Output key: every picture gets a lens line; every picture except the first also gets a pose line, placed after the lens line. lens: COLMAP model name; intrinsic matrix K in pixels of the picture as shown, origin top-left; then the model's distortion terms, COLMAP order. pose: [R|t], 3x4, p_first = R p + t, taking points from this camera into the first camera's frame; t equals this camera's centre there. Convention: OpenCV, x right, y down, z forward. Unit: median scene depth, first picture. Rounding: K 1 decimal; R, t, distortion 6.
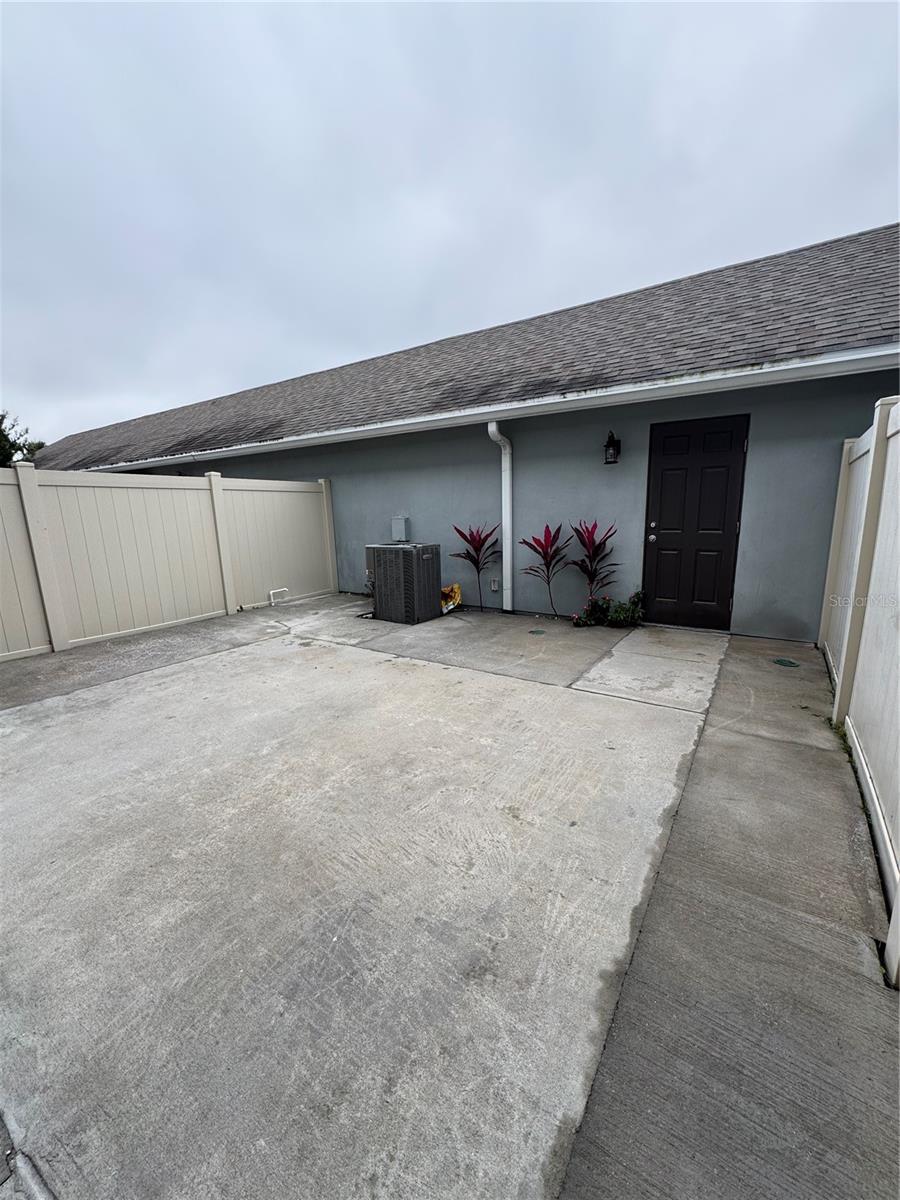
lens RADIAL K [[475.2, 0, 449.8], [0, 475.2, 601.0], [0, 0, 1]] dist [-0.001113, -0.000125]
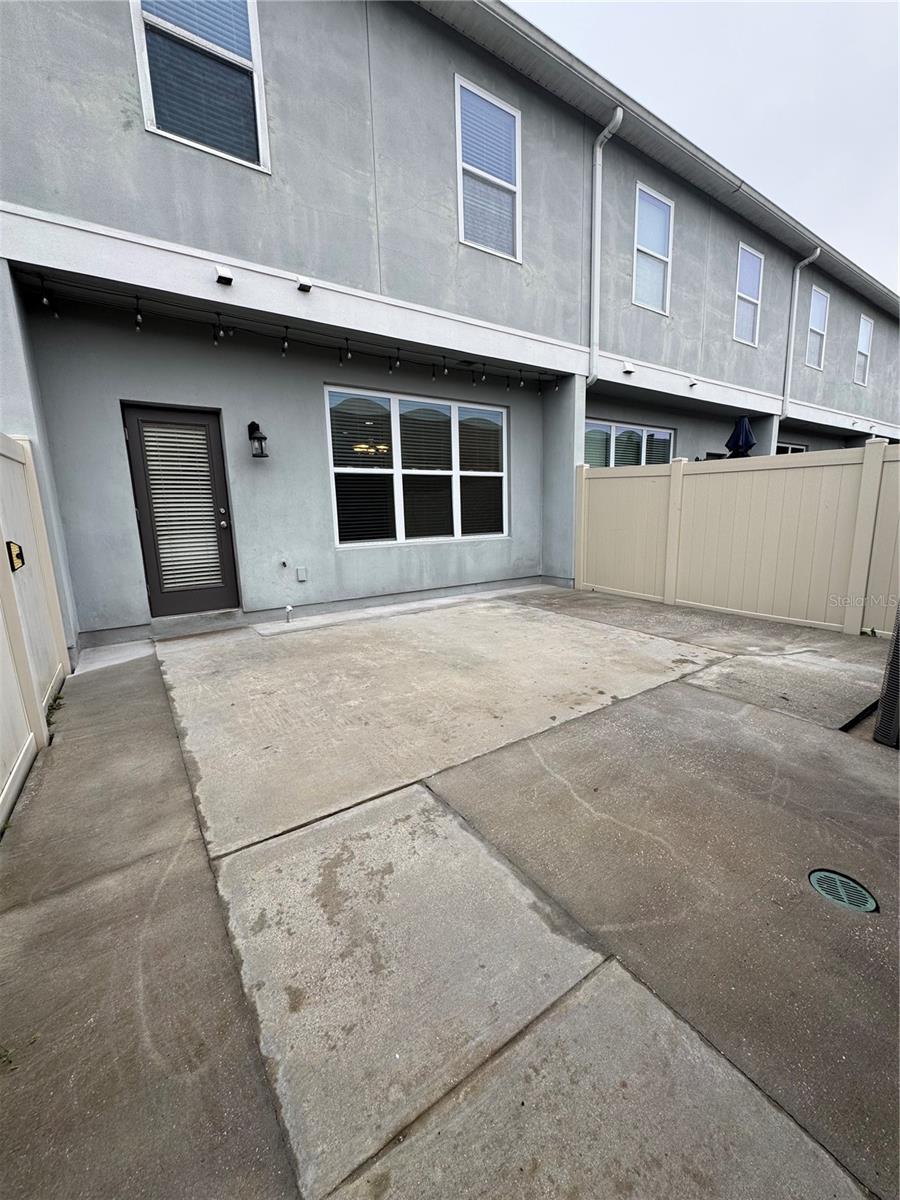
lens RADIAL K [[475.2, 0, 452.5], [0, 475.2, 596.8], [0, 0, 1]] dist [-0.001113, -0.000125]
pose [[-0.371490, 0.200004, -0.906639, 0.744676], [-0.152534, 0.950105, 0.272092, -0.233211], [0.915821, 0.239373, -0.322447, 1.149969]]
